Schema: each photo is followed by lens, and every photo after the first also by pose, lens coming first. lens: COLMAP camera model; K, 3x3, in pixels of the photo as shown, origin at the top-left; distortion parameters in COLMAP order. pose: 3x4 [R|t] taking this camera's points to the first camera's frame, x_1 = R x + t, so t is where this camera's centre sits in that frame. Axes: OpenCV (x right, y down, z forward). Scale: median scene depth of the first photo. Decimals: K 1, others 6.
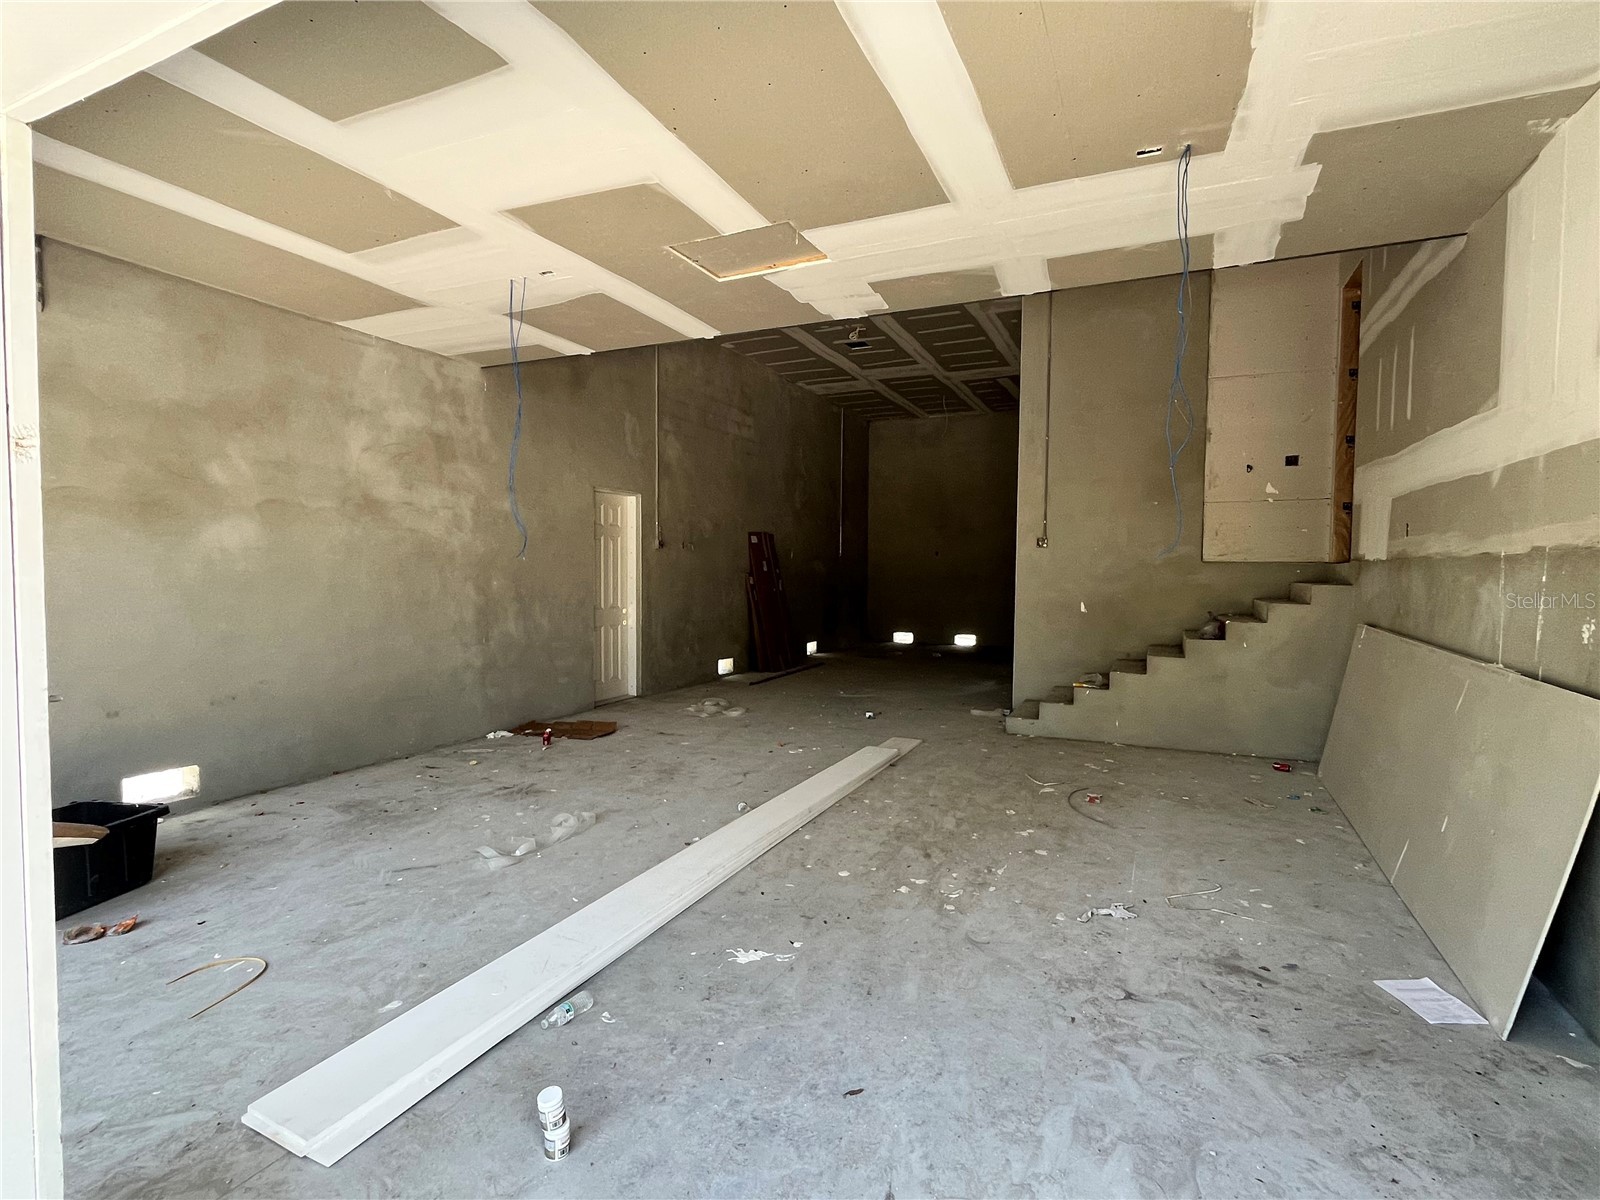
lens RADIAL K [[768.7, 0, 800.1], [0, 768.7, 590.5], [0, 0, 1]] dist [-0.008647, 0.000028]
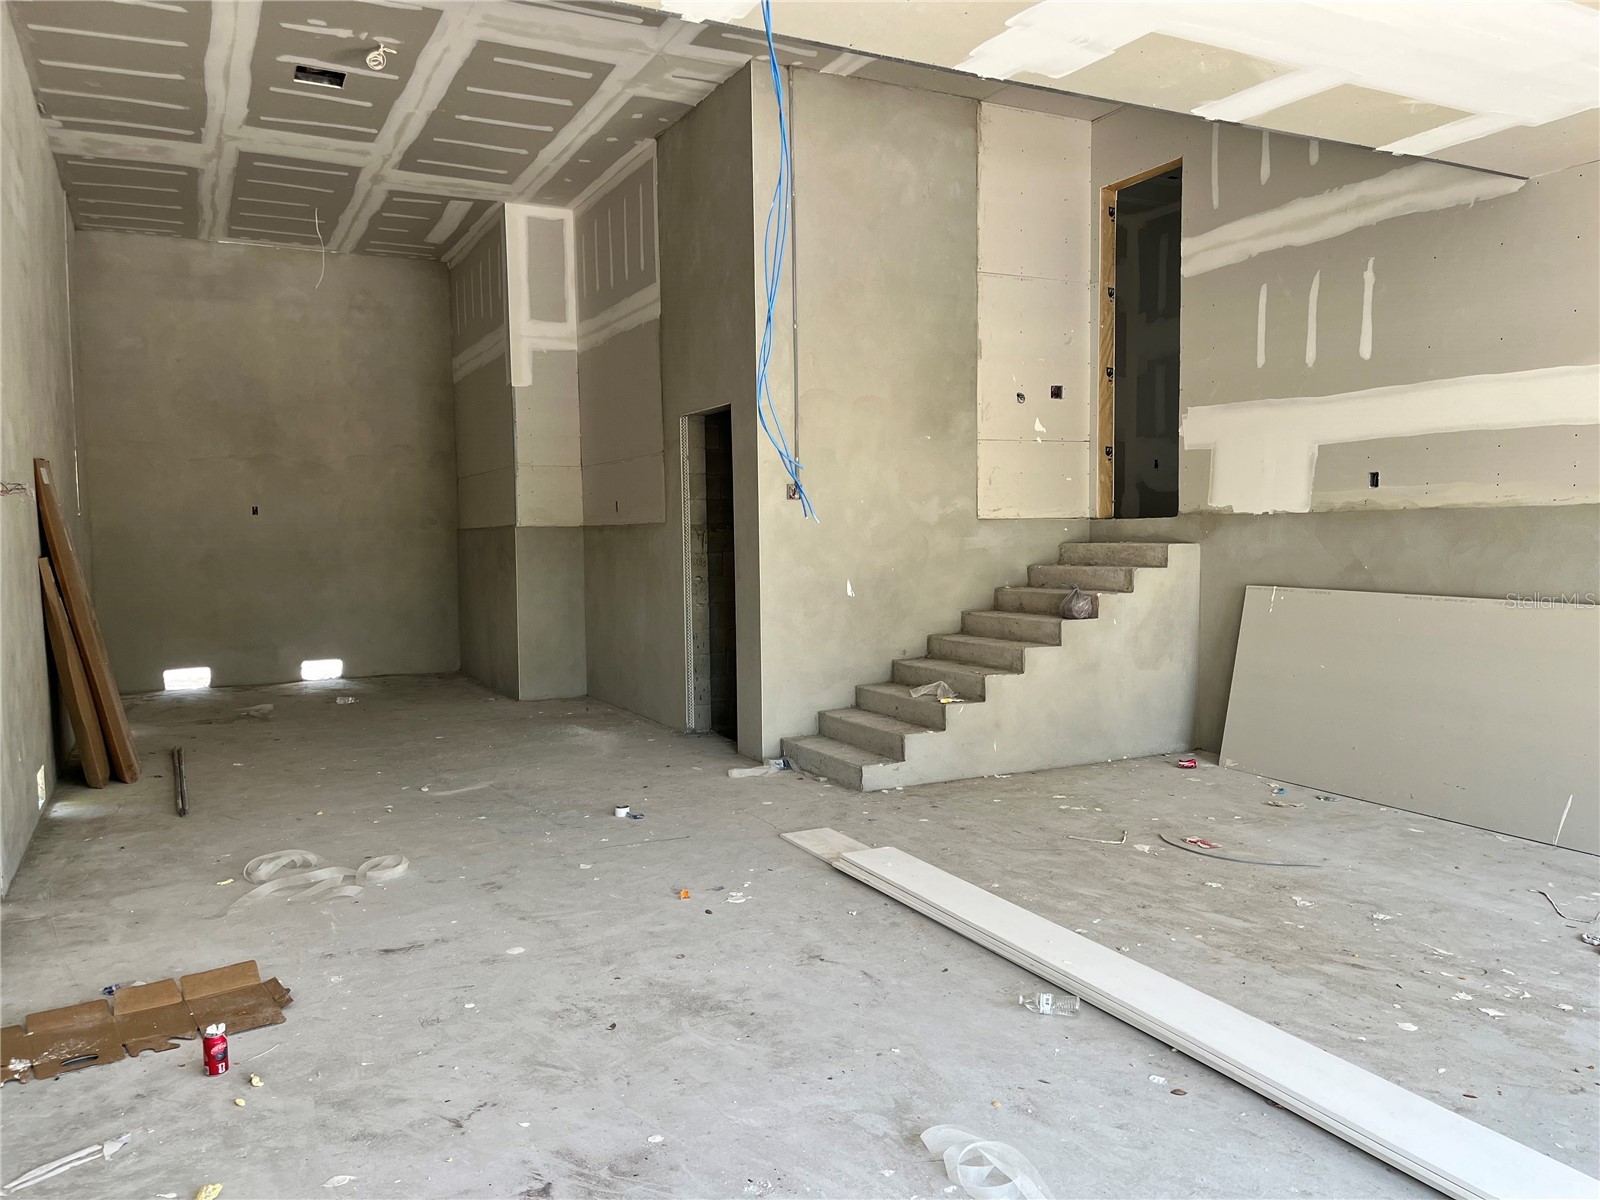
lens RADIAL K [[1205.8, 0, 799.9], [0, 1205.8, 613.6], [0, 0, 1]] dist [0.031183, -0.023235]
pose [[0.613493, -0.070335, 0.786562, -0.660315], [0.041373, 0.997521, 0.056929, -0.025145], [-0.788616, -0.002383, 0.614882, 0.525961]]
